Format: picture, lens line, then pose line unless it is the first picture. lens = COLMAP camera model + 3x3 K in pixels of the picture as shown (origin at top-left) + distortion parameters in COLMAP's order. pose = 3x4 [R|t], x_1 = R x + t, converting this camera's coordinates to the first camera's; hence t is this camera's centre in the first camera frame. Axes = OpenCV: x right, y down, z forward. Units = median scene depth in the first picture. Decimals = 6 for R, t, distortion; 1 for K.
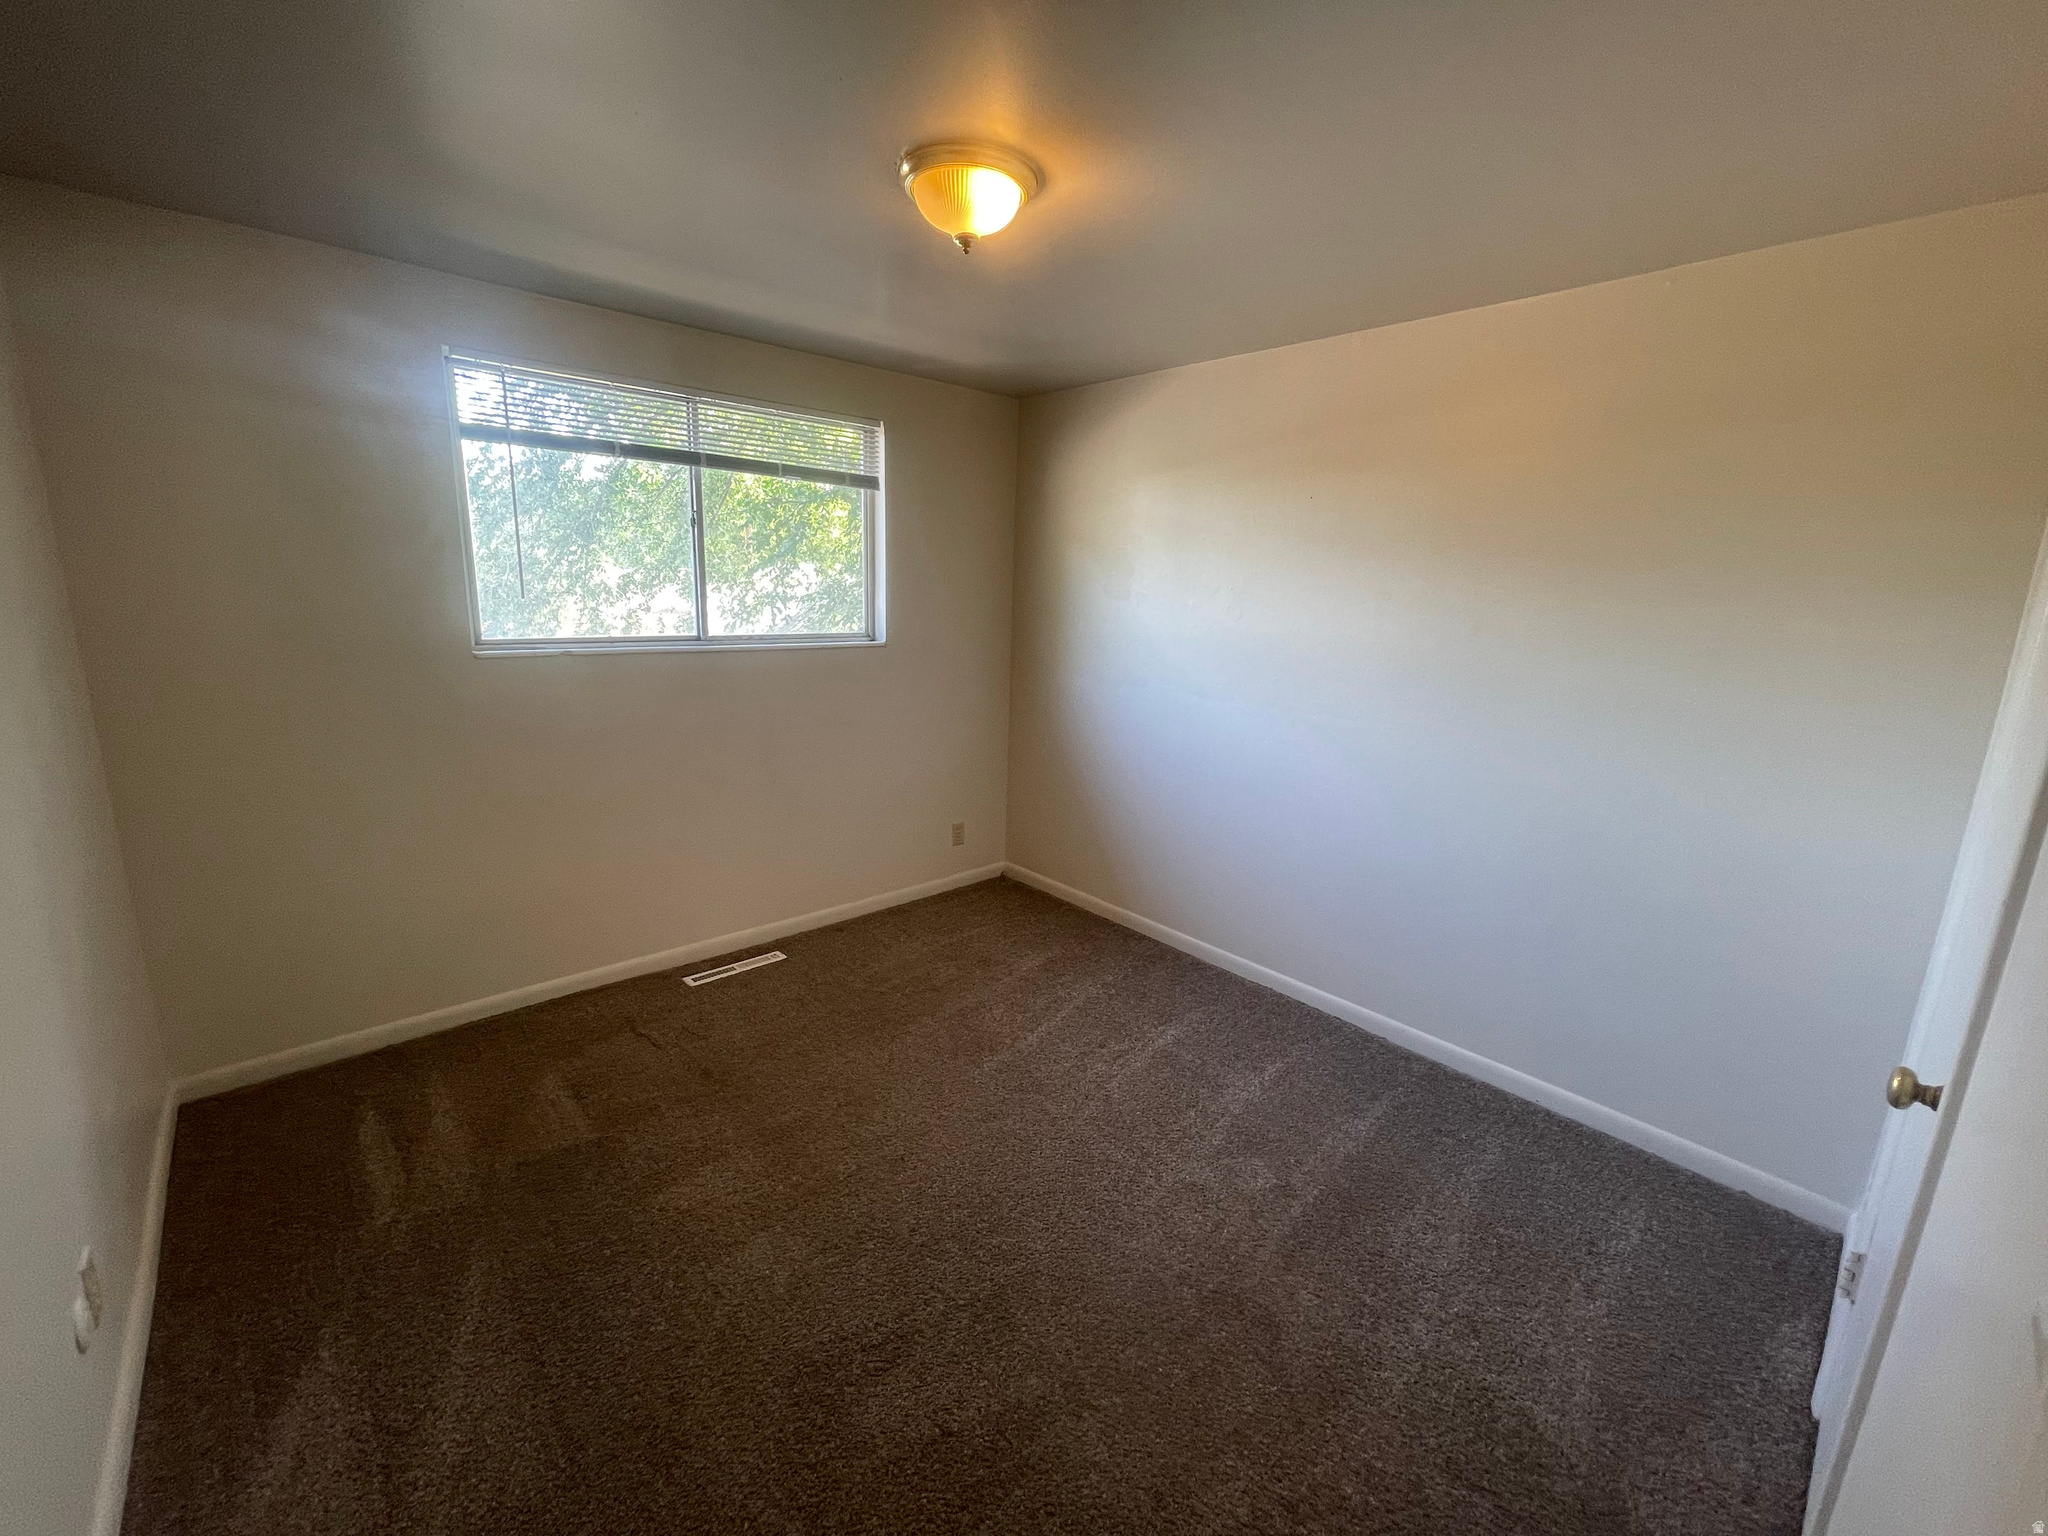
lens RADIAL K [[828.3, 0, 1018.8], [0, 828.3, 761.2], [0, 0, 1]] dist [-0.018922, 0.012989]
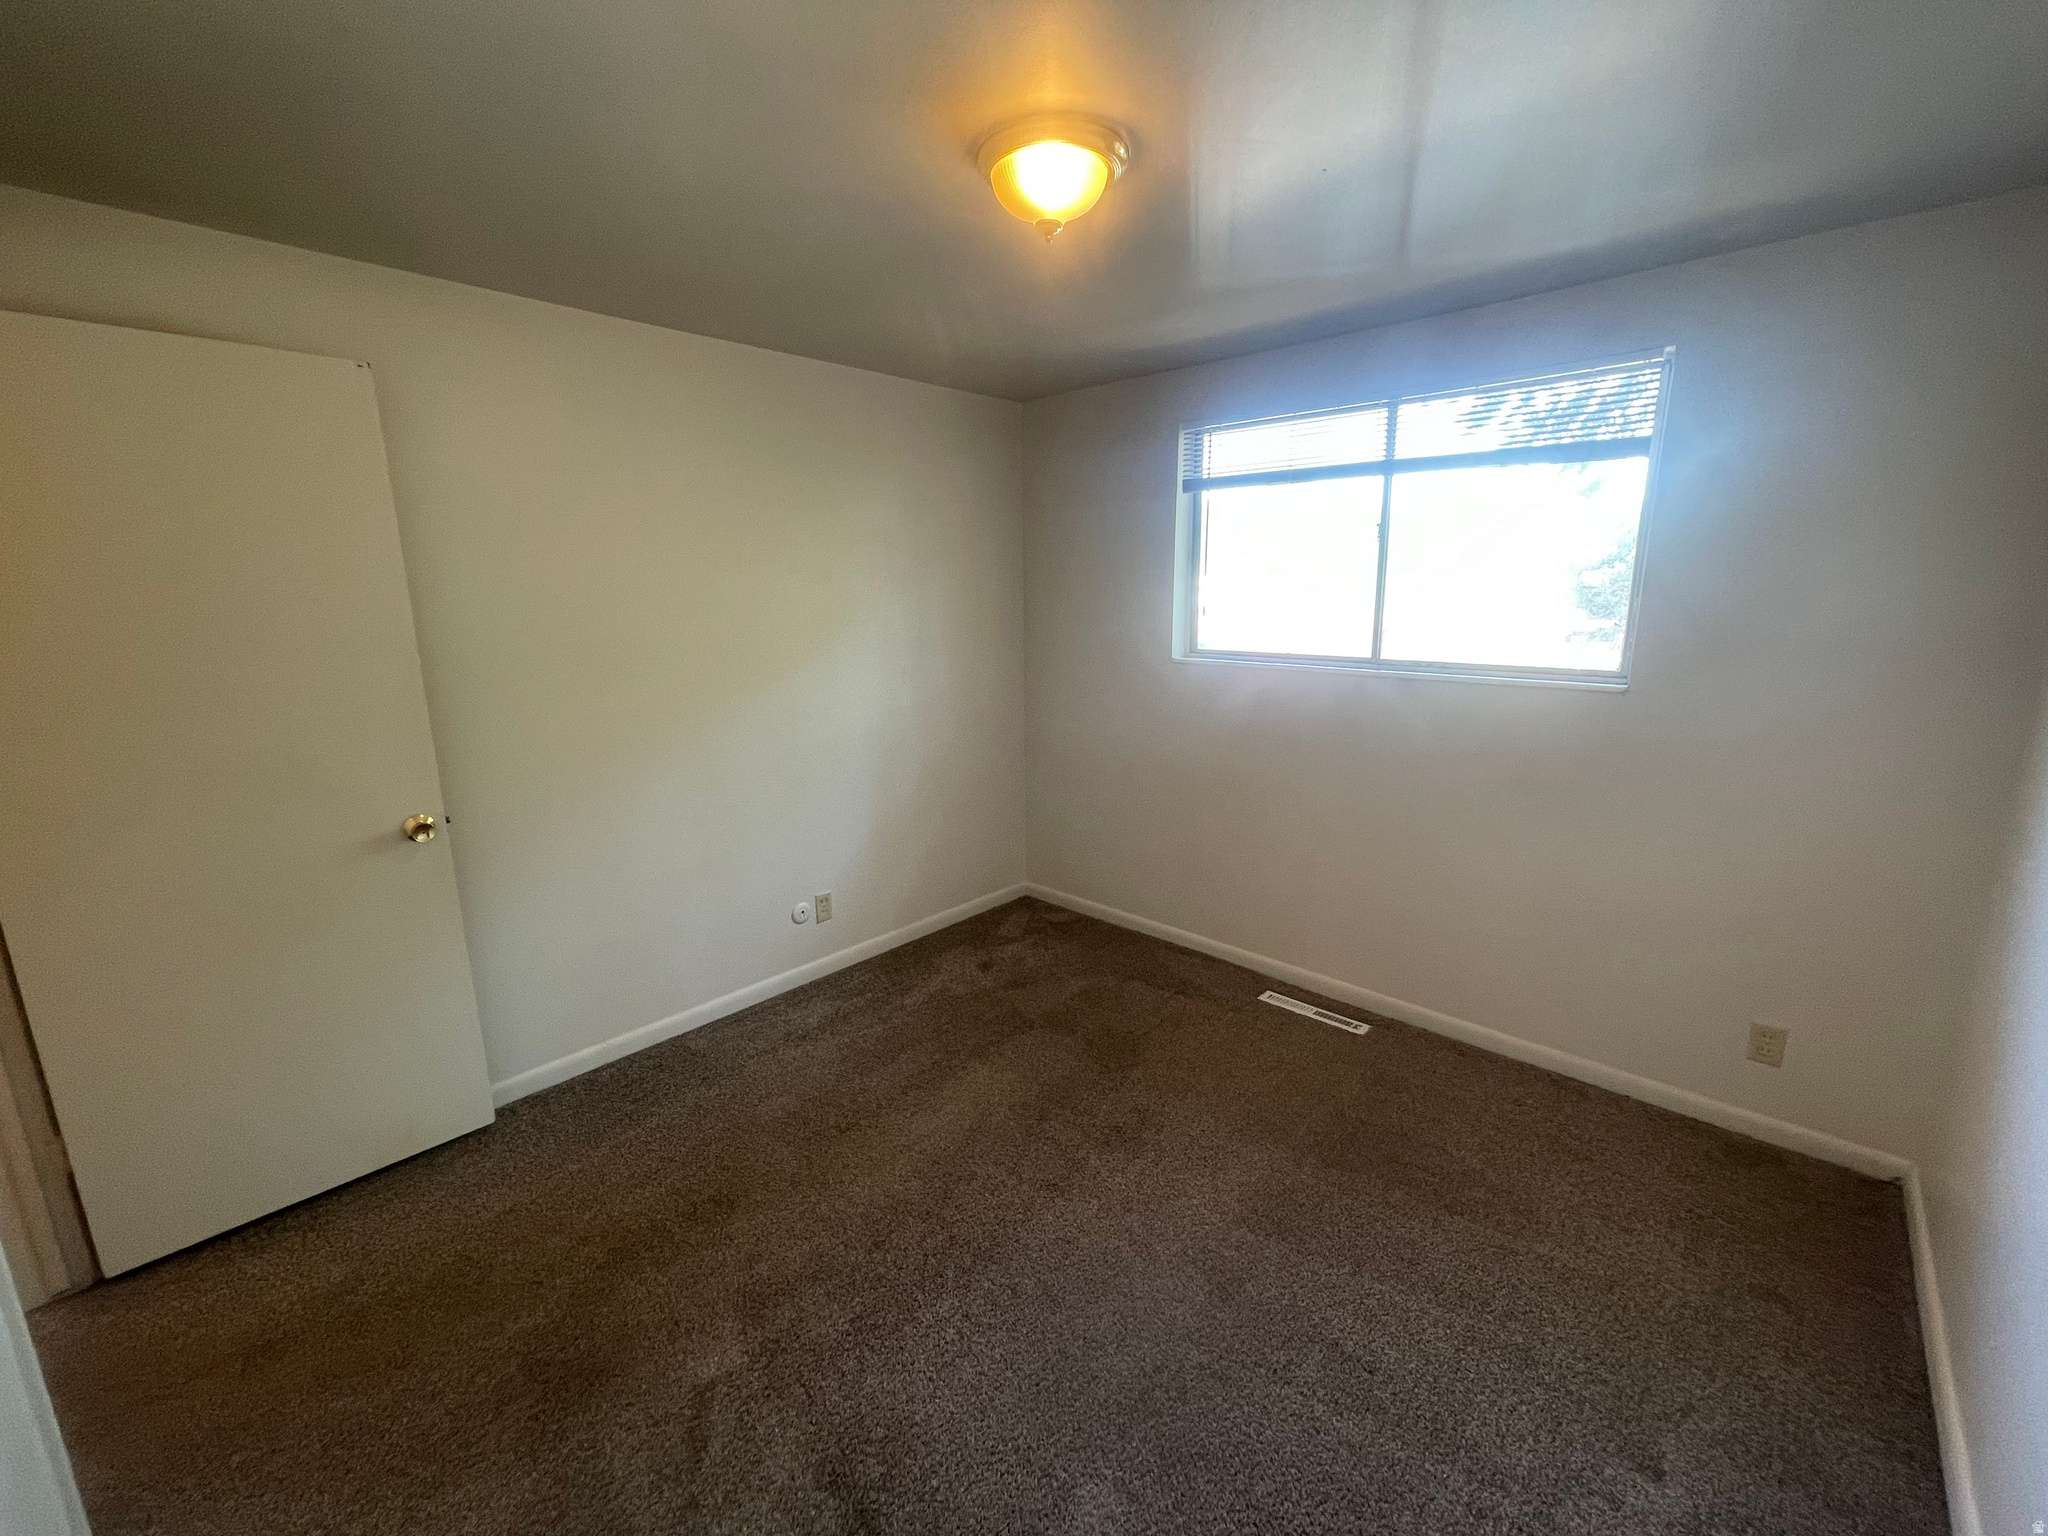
lens RADIAL K [[828.3, 0, 1018.8], [0, 828.3, 761.2], [0, 0, 1]] dist [-0.018922, 0.012989]
pose [[0.074023, 0.174691, -0.981837, 0.533746], [-0.199888, 0.967157, 0.157009, -0.111358], [0.977019, 0.184636, 0.106511, 0.556338]]
